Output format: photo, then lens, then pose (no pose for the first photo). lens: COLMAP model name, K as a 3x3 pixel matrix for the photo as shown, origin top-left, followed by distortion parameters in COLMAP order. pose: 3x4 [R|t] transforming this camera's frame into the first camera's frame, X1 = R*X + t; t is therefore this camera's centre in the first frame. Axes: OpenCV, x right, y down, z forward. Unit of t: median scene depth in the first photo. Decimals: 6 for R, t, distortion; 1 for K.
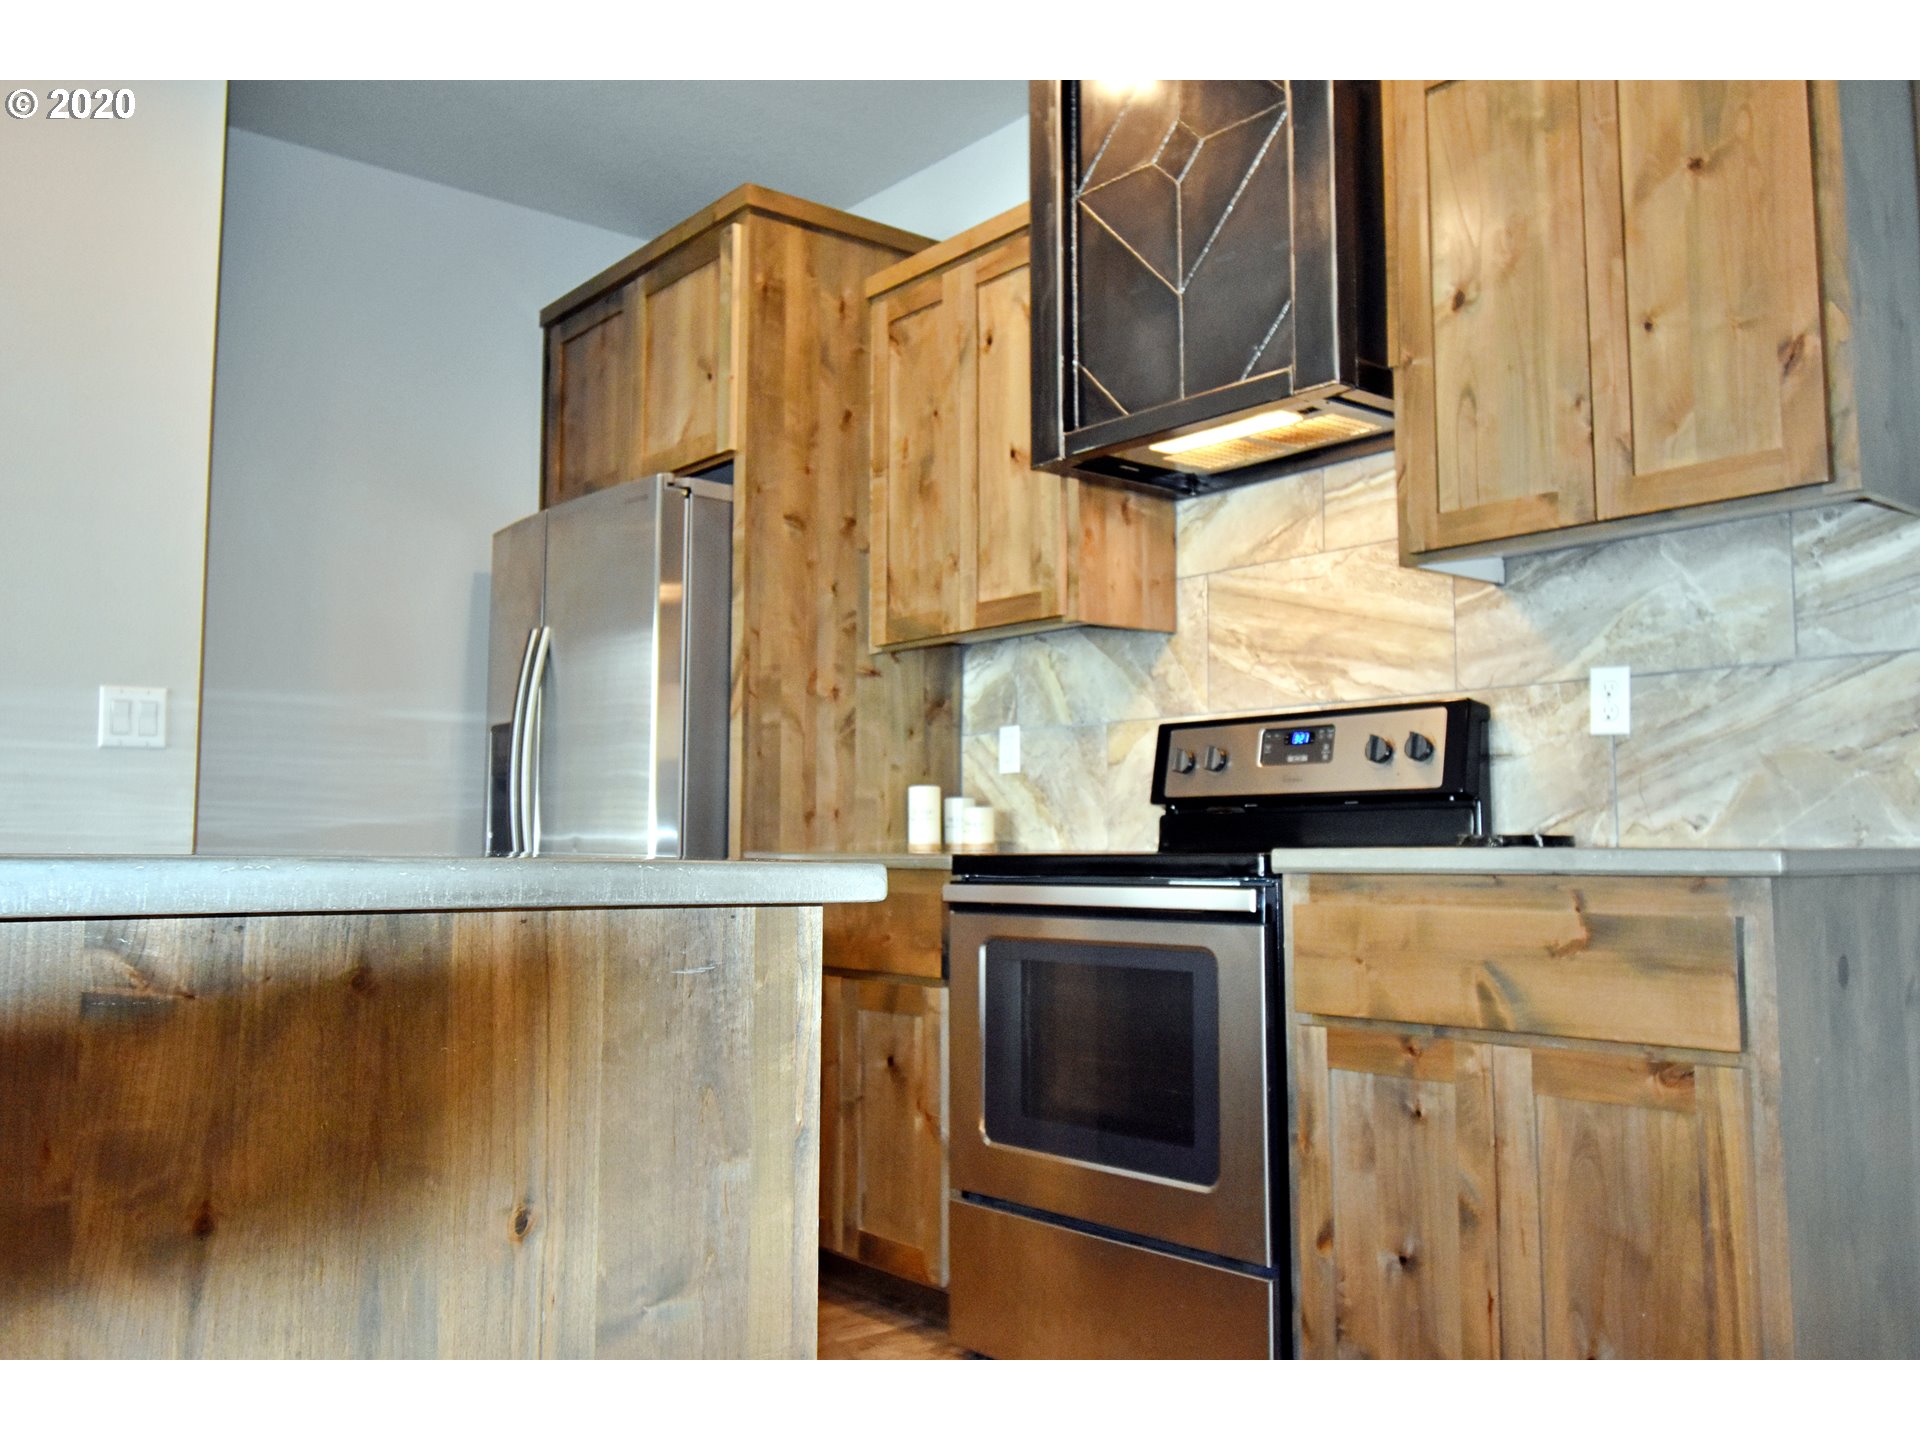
lens RADIAL K [[1582.5, 0, 960.0], [0, 1582.5, 720.0], [0, 0, 1]] dist [-0.003056, -0.006692]
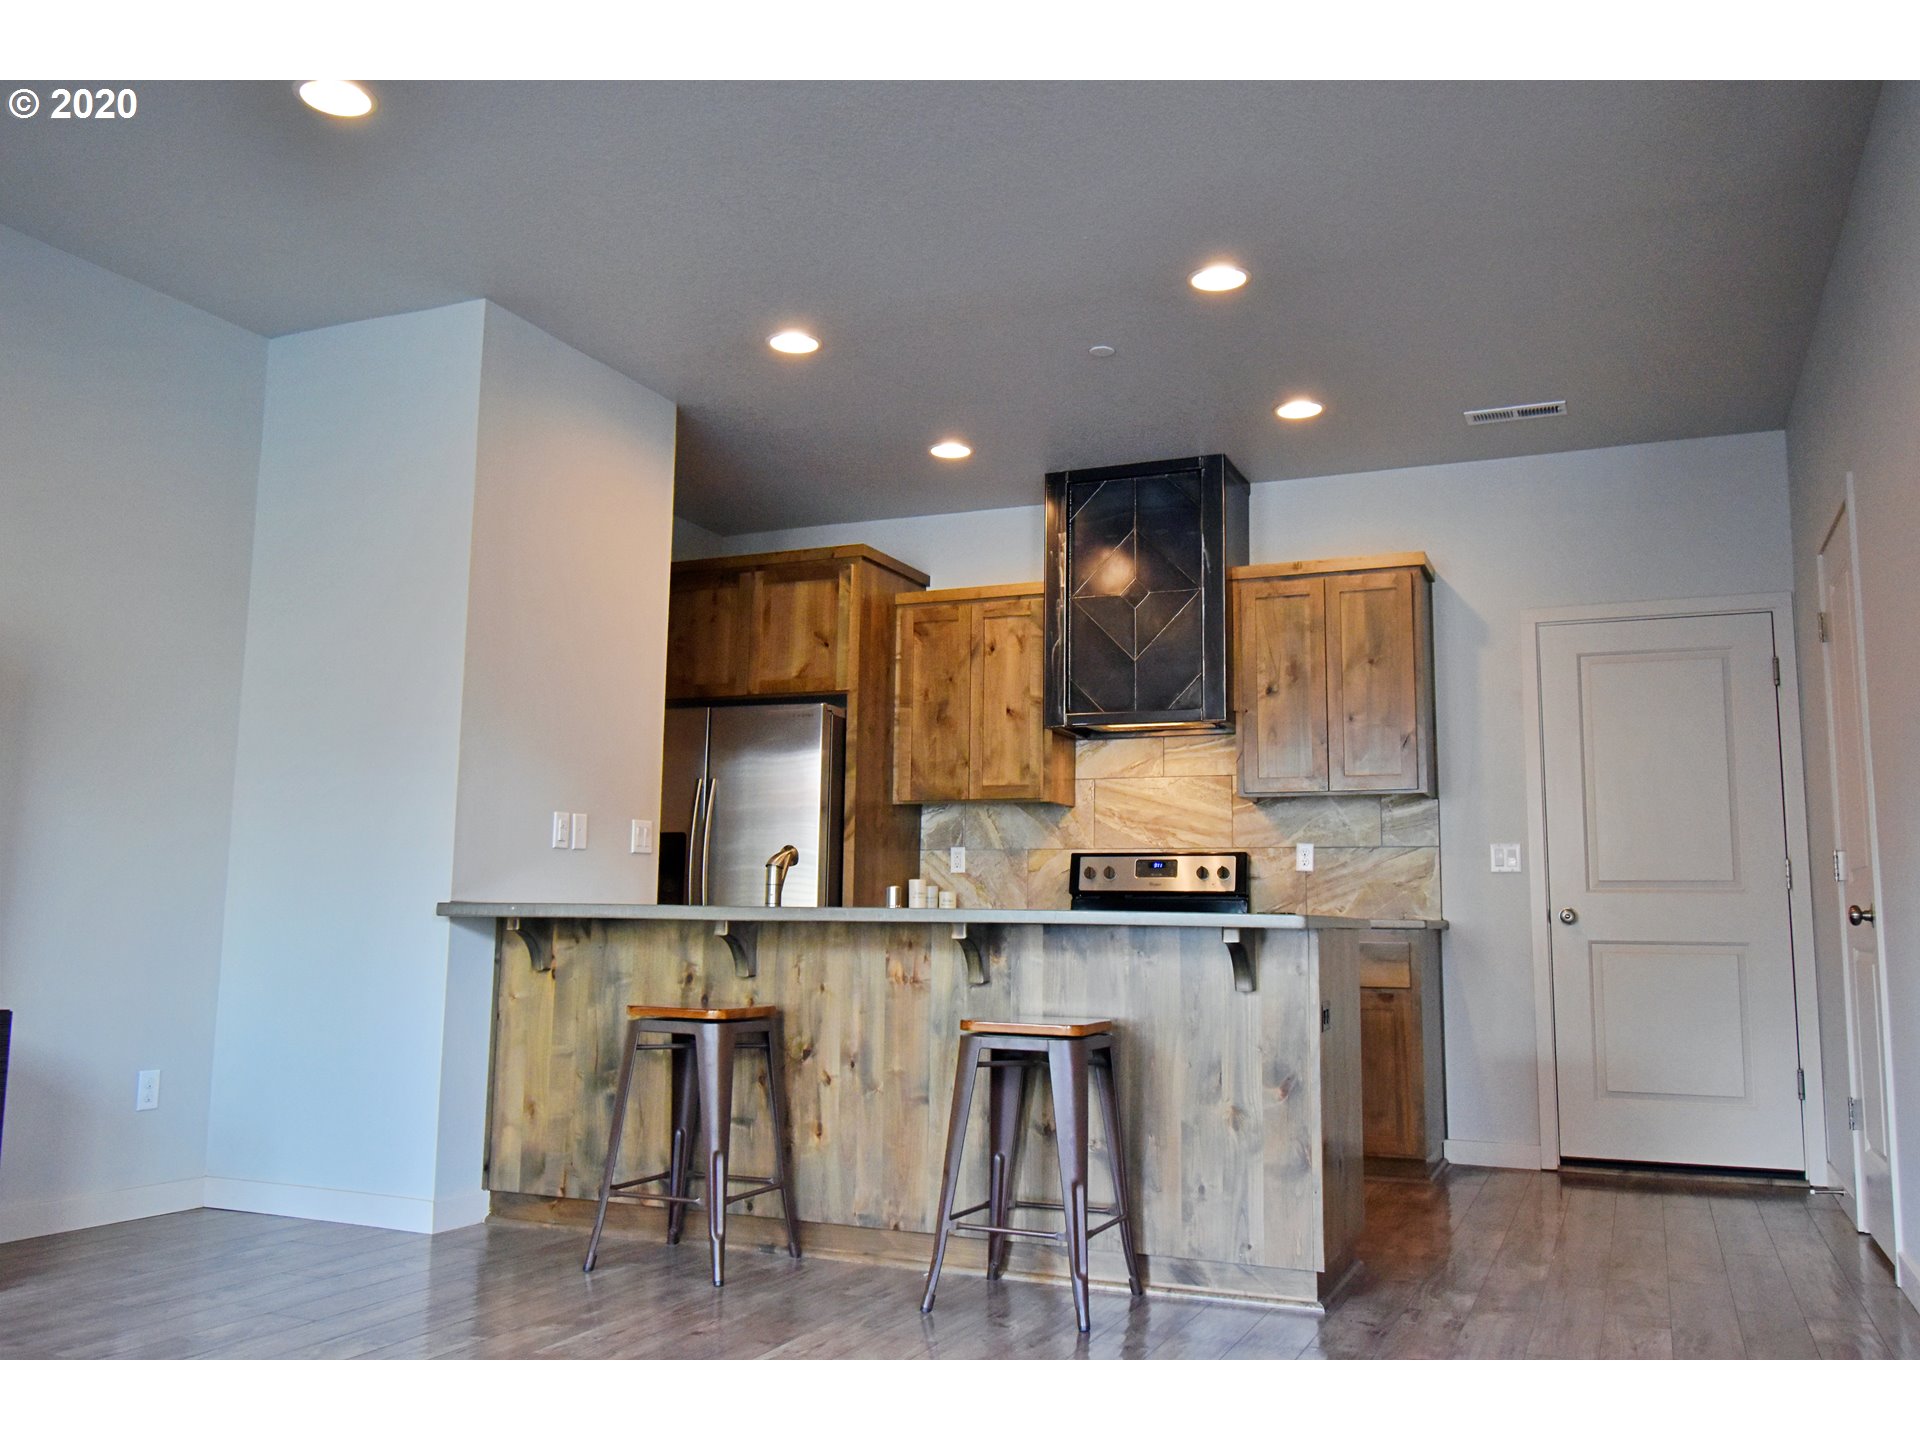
lens RADIAL K [[1566.0, 0, 960.0], [0, 1566.0, 720.0], [0, 0, 1]] dist [-0.000366, -0.002931]
pose [[0.887497, 0.071372, 0.455253, -1.005079], [-0.051867, 0.997127, -0.055211, -0.053678], [-0.457885, 0.025387, 0.888649, -0.767412]]
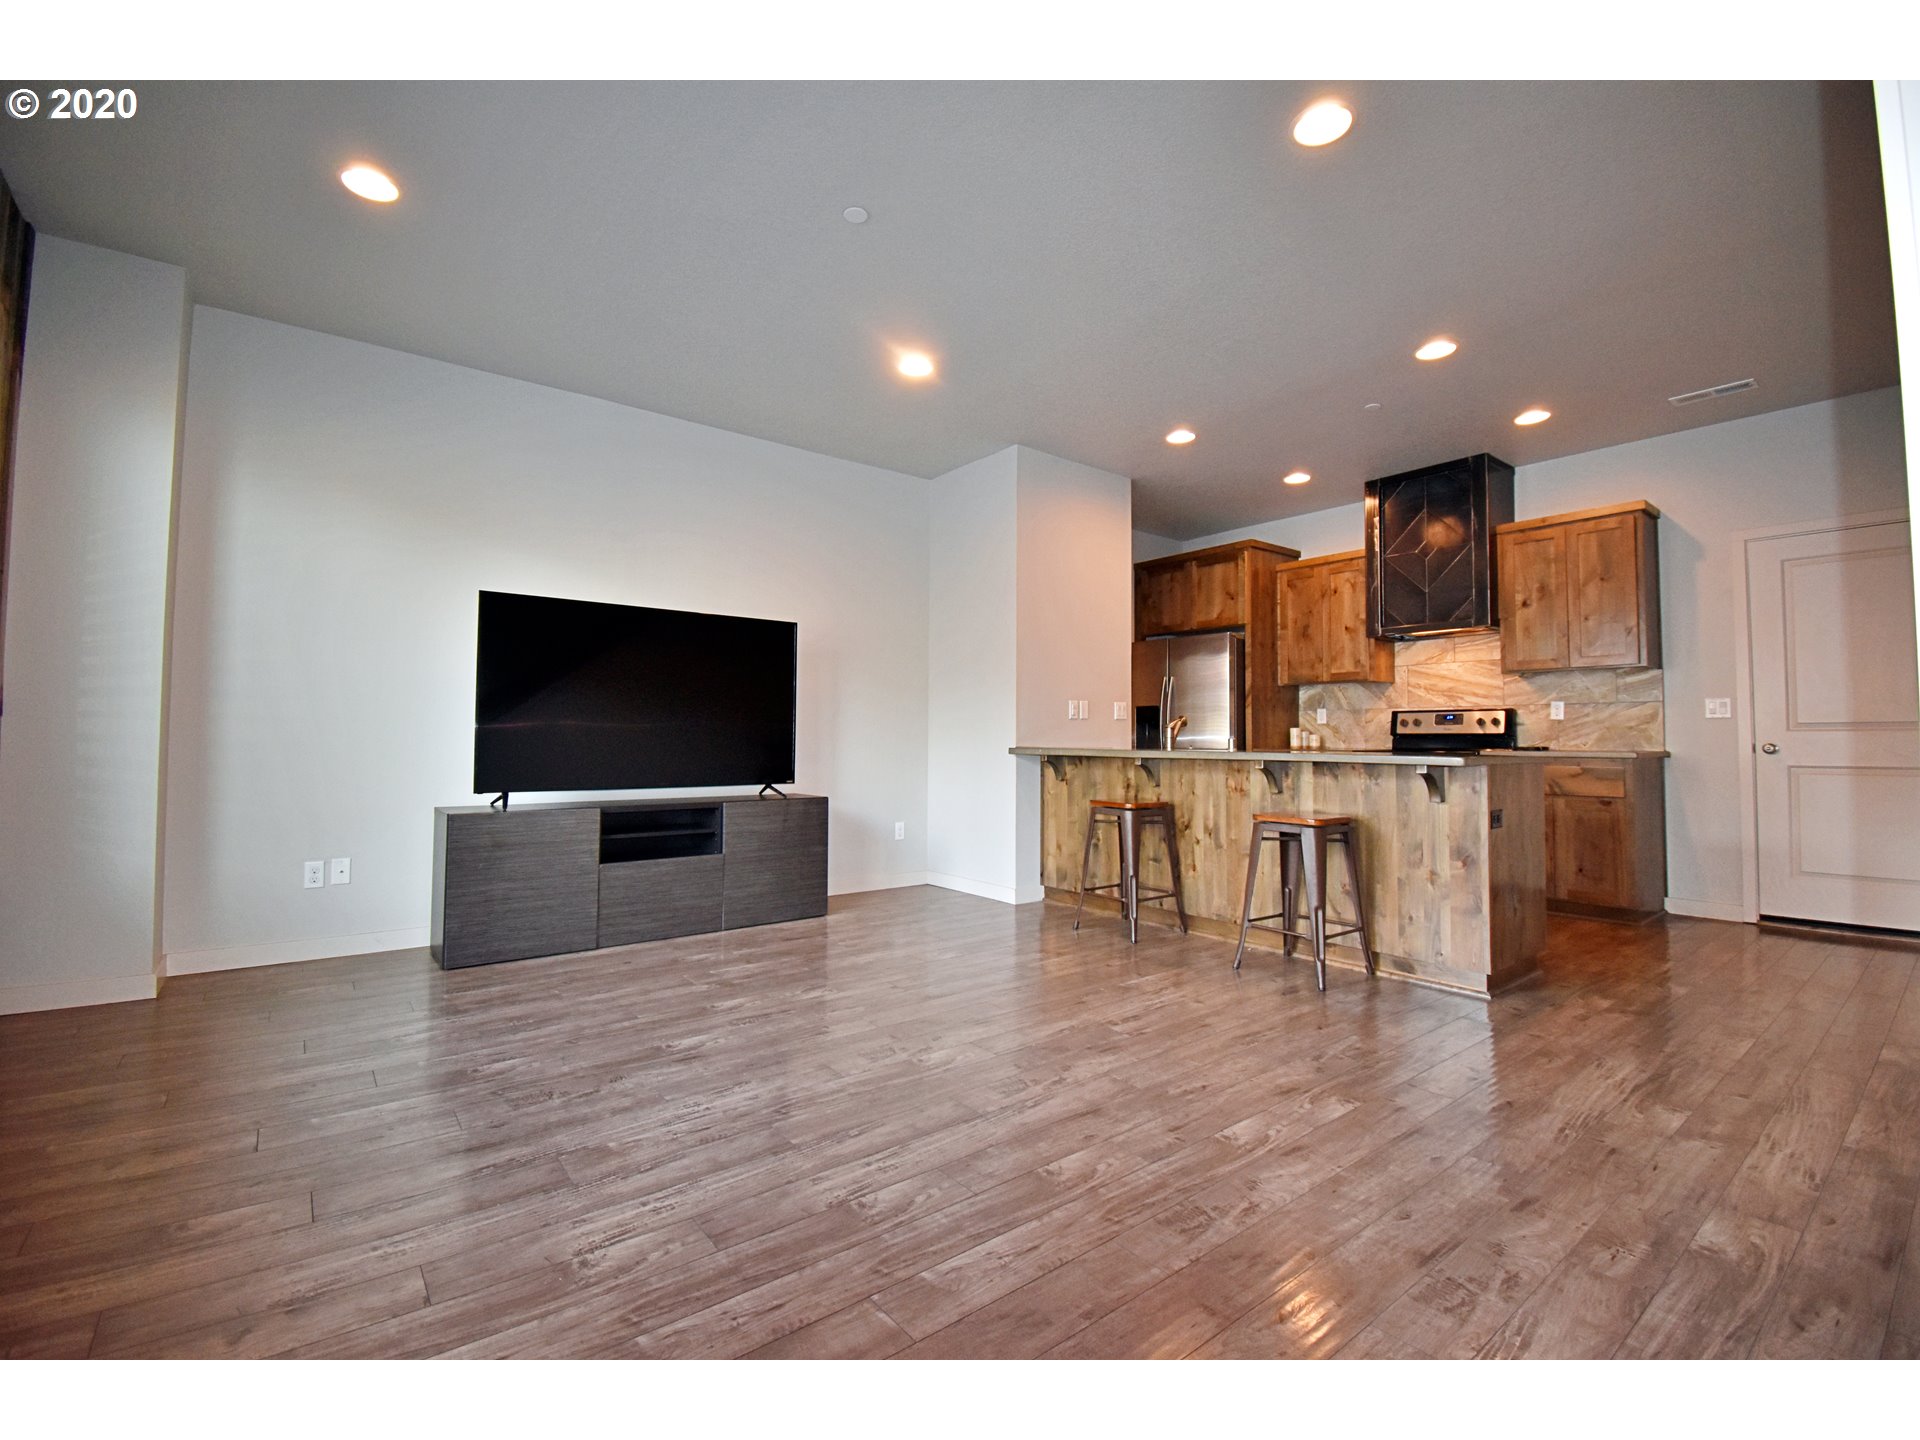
lens RADIAL K [[839.2, 0, 961.6], [0, 839.2, 710.6], [0, 0, 1]] dist [0.021354, -0.028326]
pose [[0.999846, 0.004359, -0.017000, -0.823821], [-0.003537, 0.998839, 0.048041, -0.088432], [0.017189, -0.047973, 0.998701, -0.859429]]
